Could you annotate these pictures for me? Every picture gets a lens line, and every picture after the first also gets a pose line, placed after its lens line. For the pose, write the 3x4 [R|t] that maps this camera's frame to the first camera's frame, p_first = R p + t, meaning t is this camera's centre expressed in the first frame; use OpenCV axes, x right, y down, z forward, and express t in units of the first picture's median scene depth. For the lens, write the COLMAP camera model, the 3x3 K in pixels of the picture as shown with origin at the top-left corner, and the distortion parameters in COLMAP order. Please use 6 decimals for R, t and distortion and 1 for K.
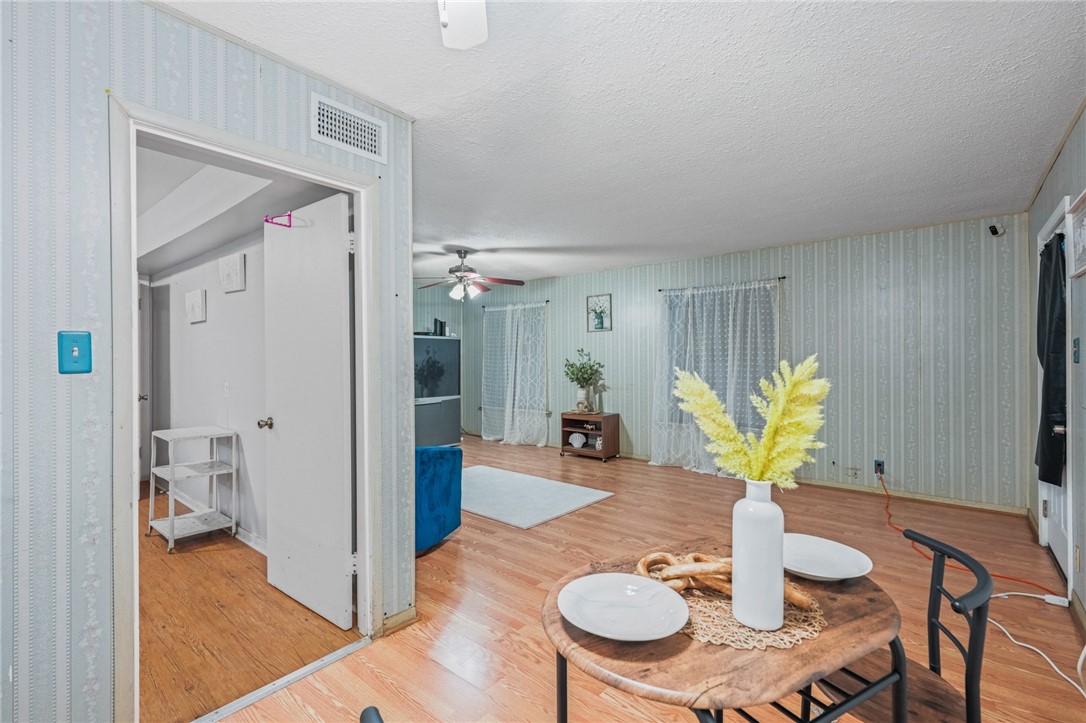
lens RADIAL K [[487.4, 0, 540.6], [0, 487.4, 356.8], [0, 0, 1]] dist [0.000538, 0.000039]
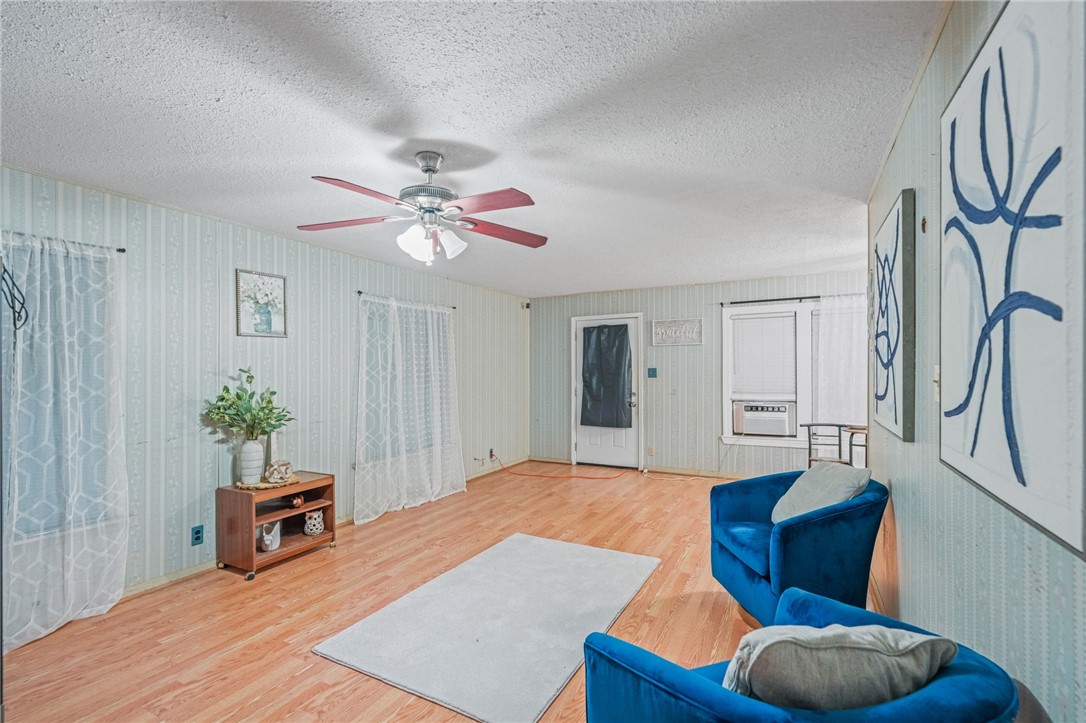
lens RADIAL K [[477.6, 0, 554.2], [0, 477.6, 368.0], [0, 0, 1]] dist [-0.000762, -0.006468]
pose [[-0.227197, 0.009138, 0.973806, -0.657544], [0.003794, 0.999957, -0.008499, -0.012073], [-0.973841, 0.001764, -0.227222, 1.039056]]
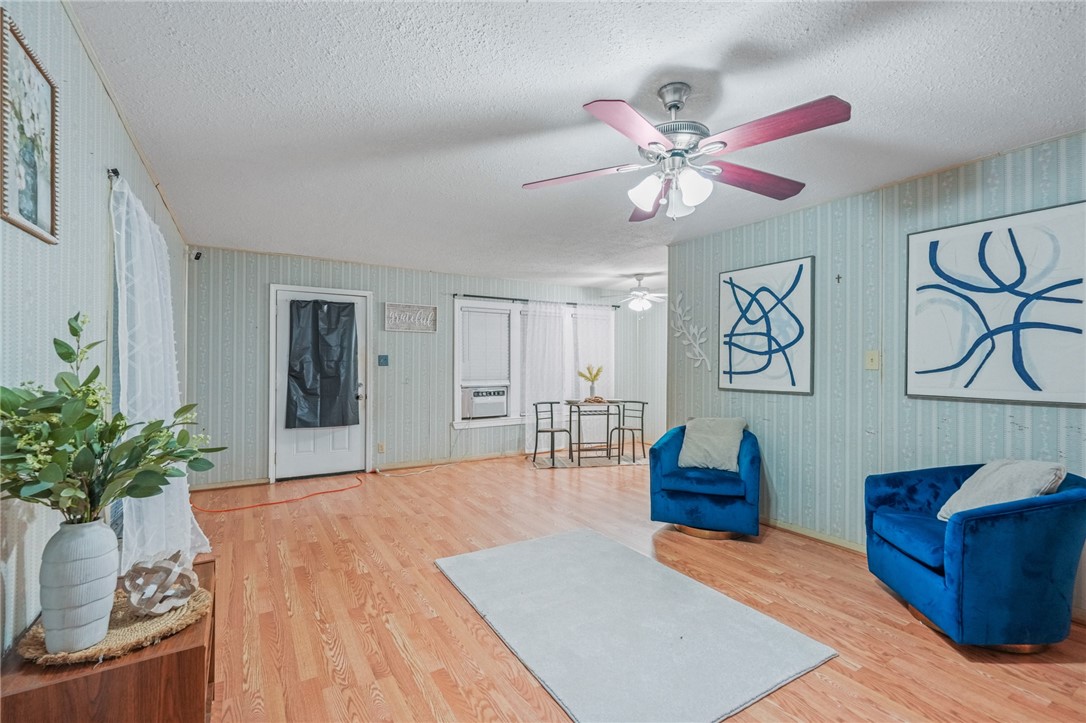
lens RADIAL K [[476.2, 0, 542.9], [0, 476.2, 364.3], [0, 0, 1]] dist [0.000420, -0.000464]
pose [[-0.949305, 0.000619, 0.314356, -0.189403], [-0.000816, 0.999990, -0.004434, 0.004933], [-0.314355, -0.004466, -0.949295, 1.465261]]
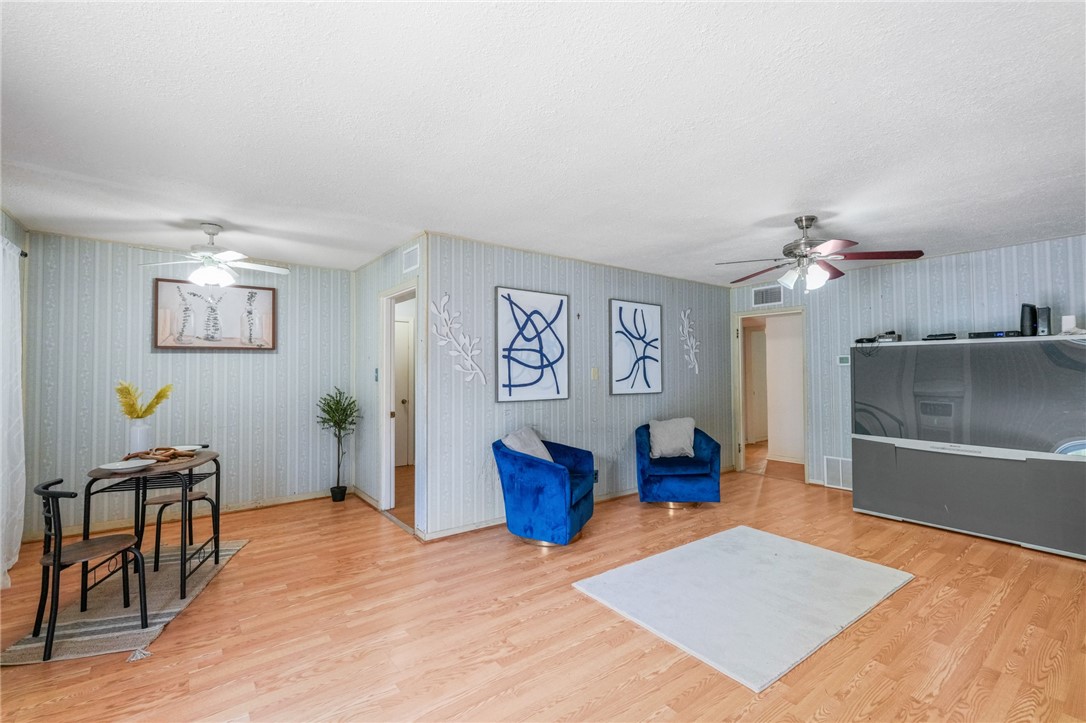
lens RADIAL K [[476.2, 0, 542.9], [0, 476.2, 364.3], [0, 0, 1]] dist [0.000420, -0.000464]
pose [[-0.222852, -0.009690, -0.974804, 0.572901], [0.007624, 0.999903, -0.011682, -0.012575], [0.974822, -0.010035, -0.222757, 0.834059]]
